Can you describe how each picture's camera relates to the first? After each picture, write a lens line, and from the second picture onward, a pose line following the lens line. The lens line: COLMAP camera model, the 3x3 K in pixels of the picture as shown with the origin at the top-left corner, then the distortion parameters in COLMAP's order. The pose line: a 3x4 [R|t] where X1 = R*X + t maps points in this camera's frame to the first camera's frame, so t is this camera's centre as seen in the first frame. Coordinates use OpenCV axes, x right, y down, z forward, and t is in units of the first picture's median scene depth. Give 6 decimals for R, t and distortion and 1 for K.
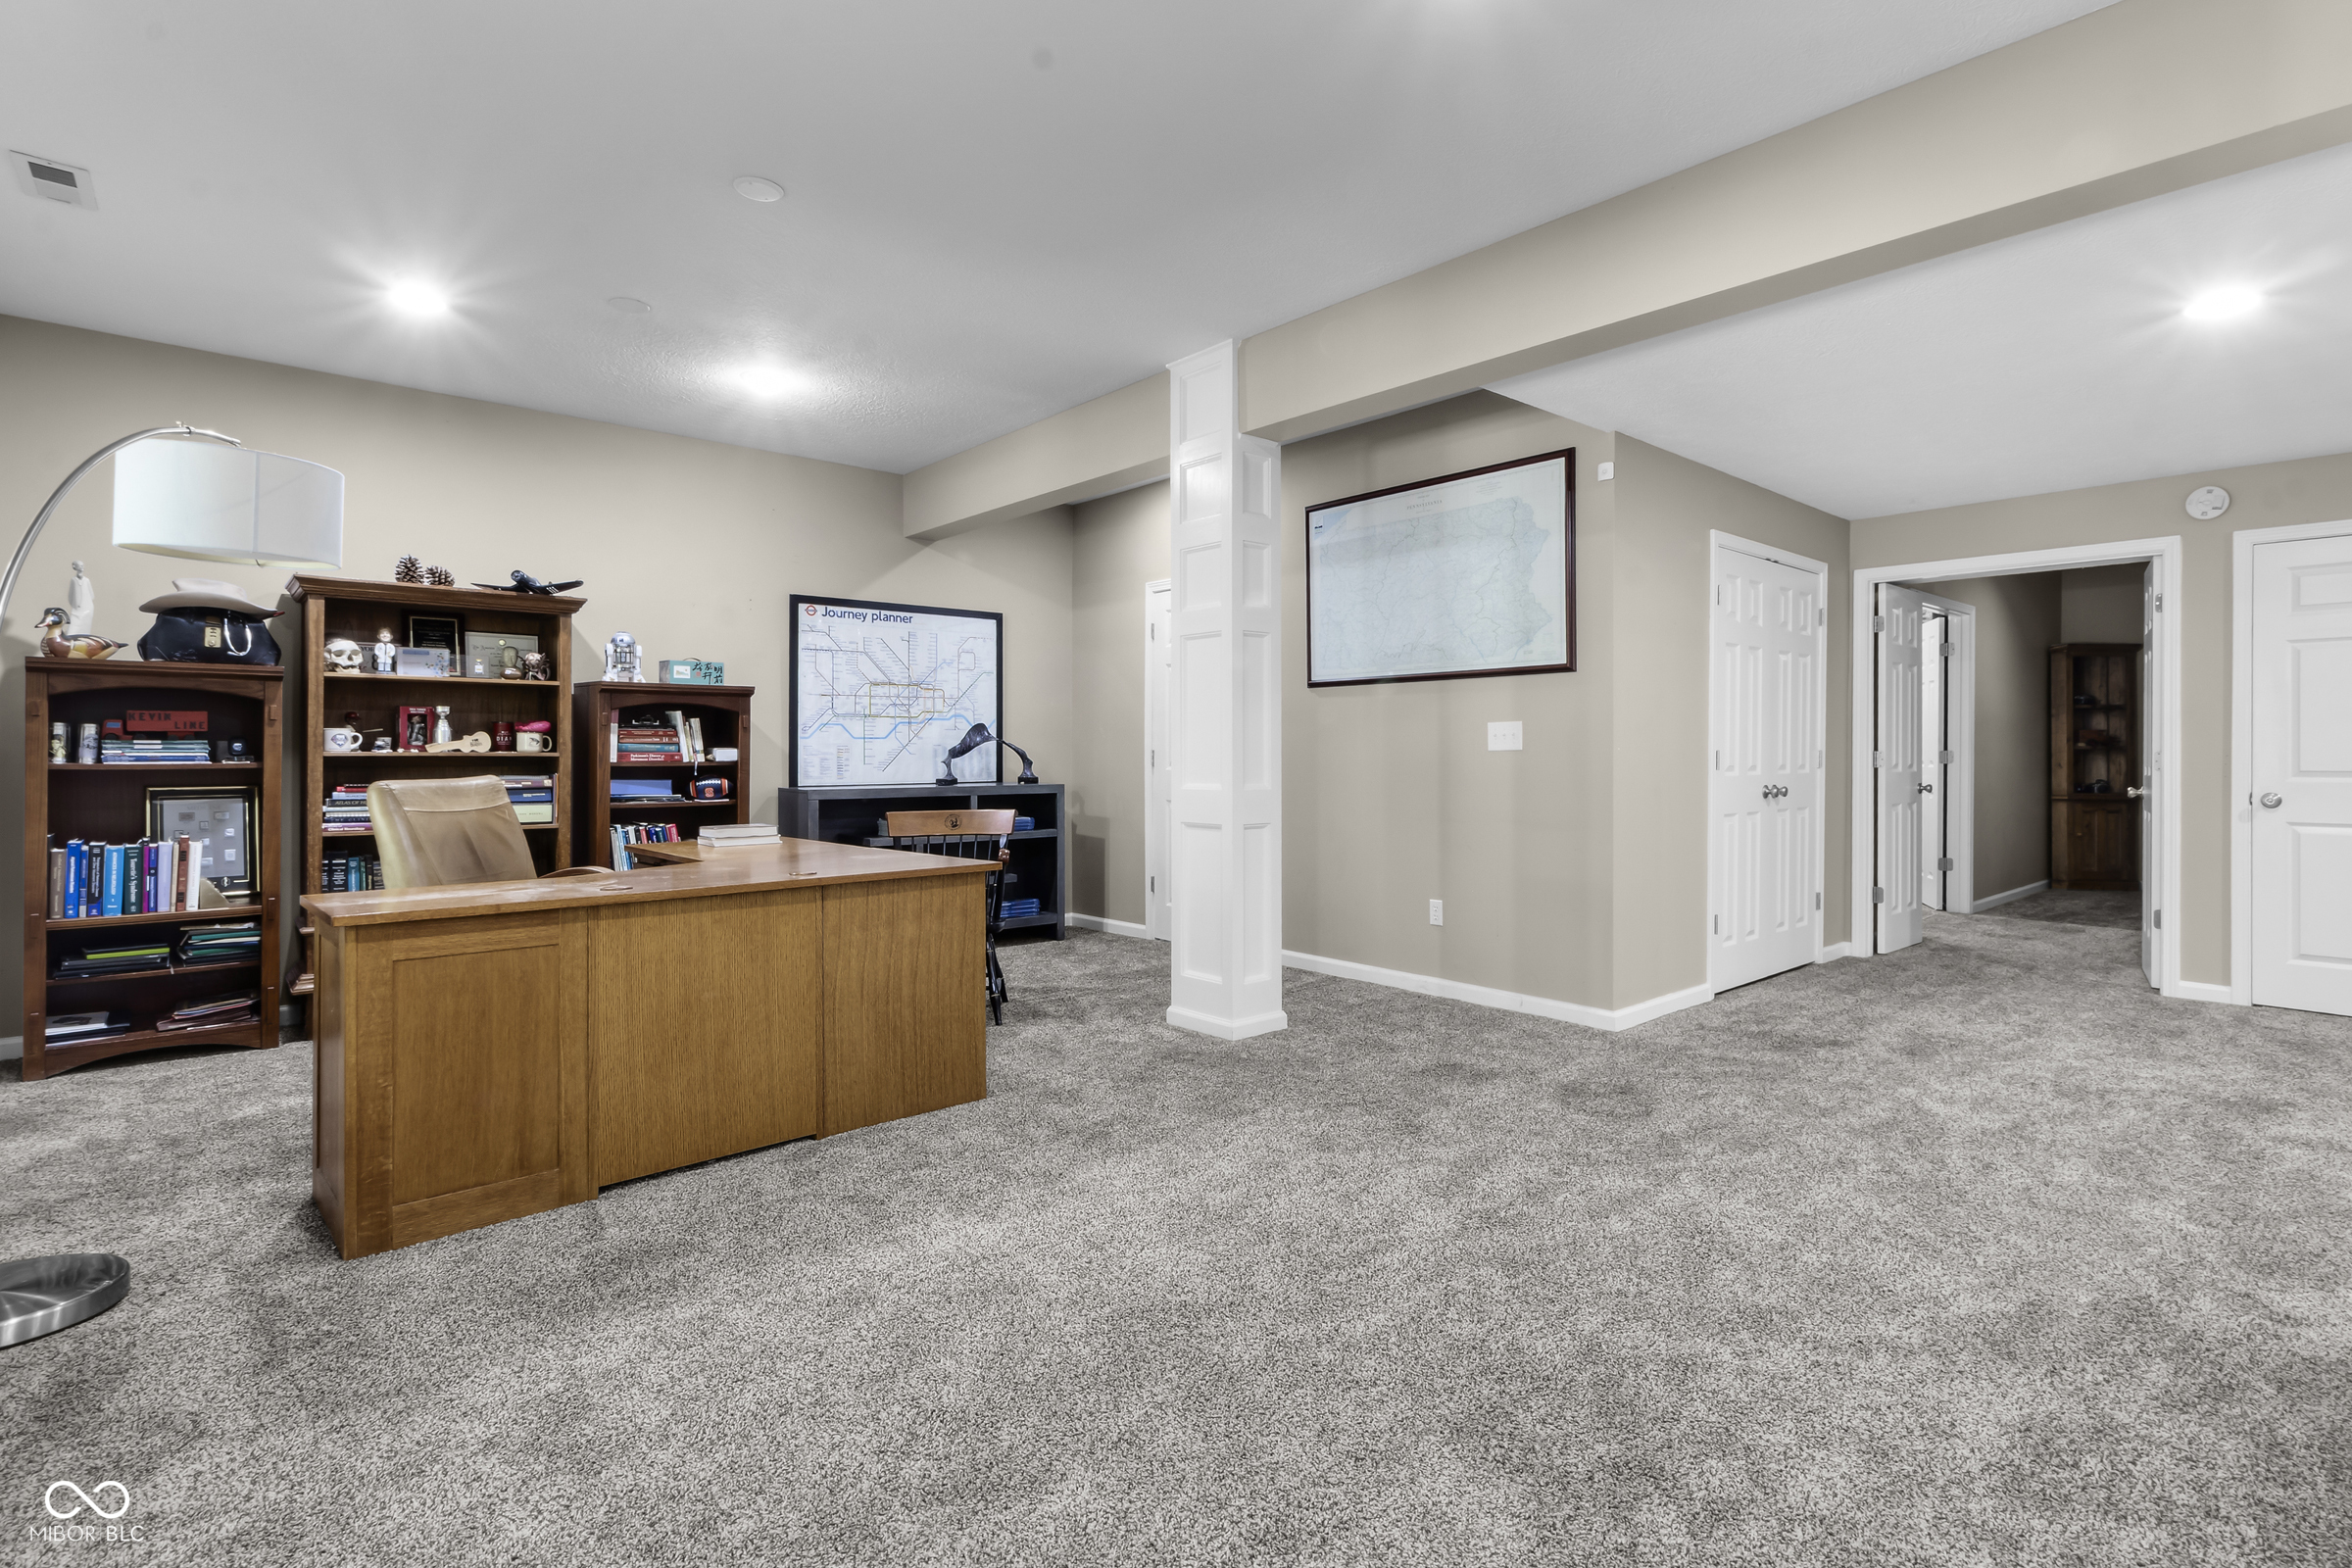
lens RADIAL K [[1123.2, 0, 1184.9], [0, 1123.2, 754.7], [0, 0, 1]] dist [0.002613, 0.000629]
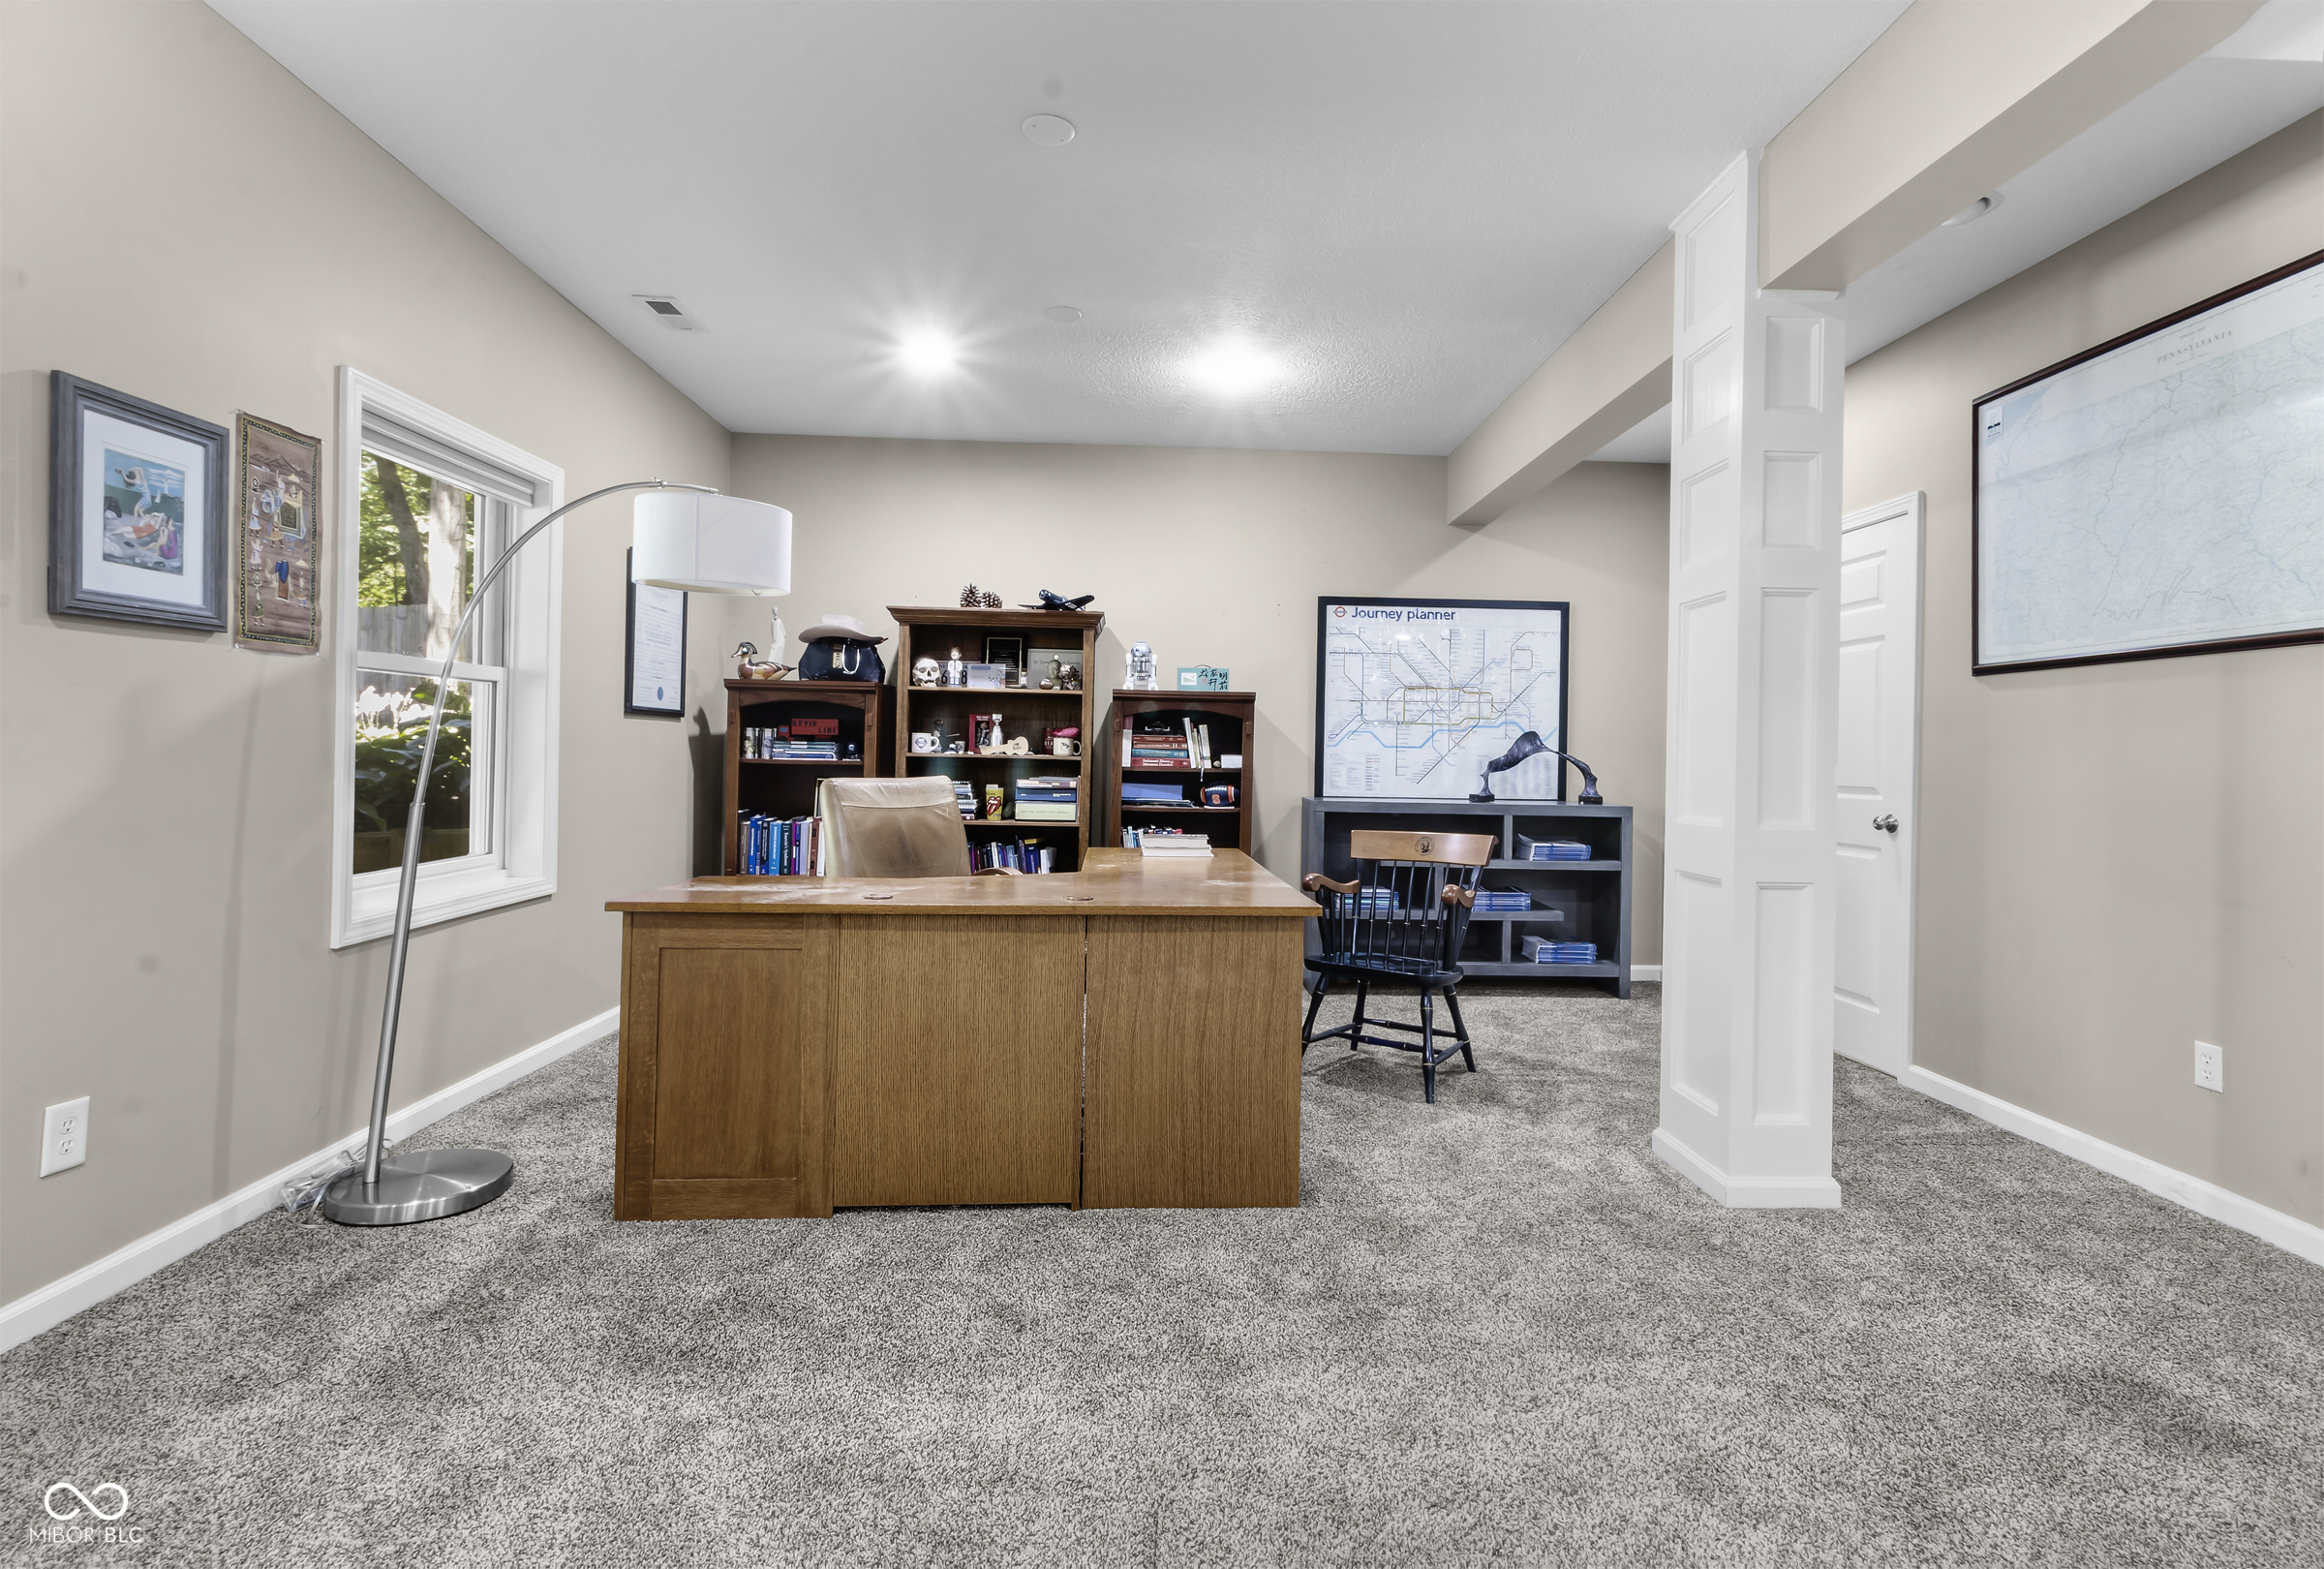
lens RADIAL K [[1066.9, 0, 1173.1], [0, 1066.9, 754.8], [0, 0, 1]] dist [0.000439, 0.001664]
pose [[0.782124, 0.015469, -0.622931, 0.172994], [-0.021187, 0.999774, -0.001775, -0.004189], [0.622763, 0.014586, 0.782275, 0.295684]]
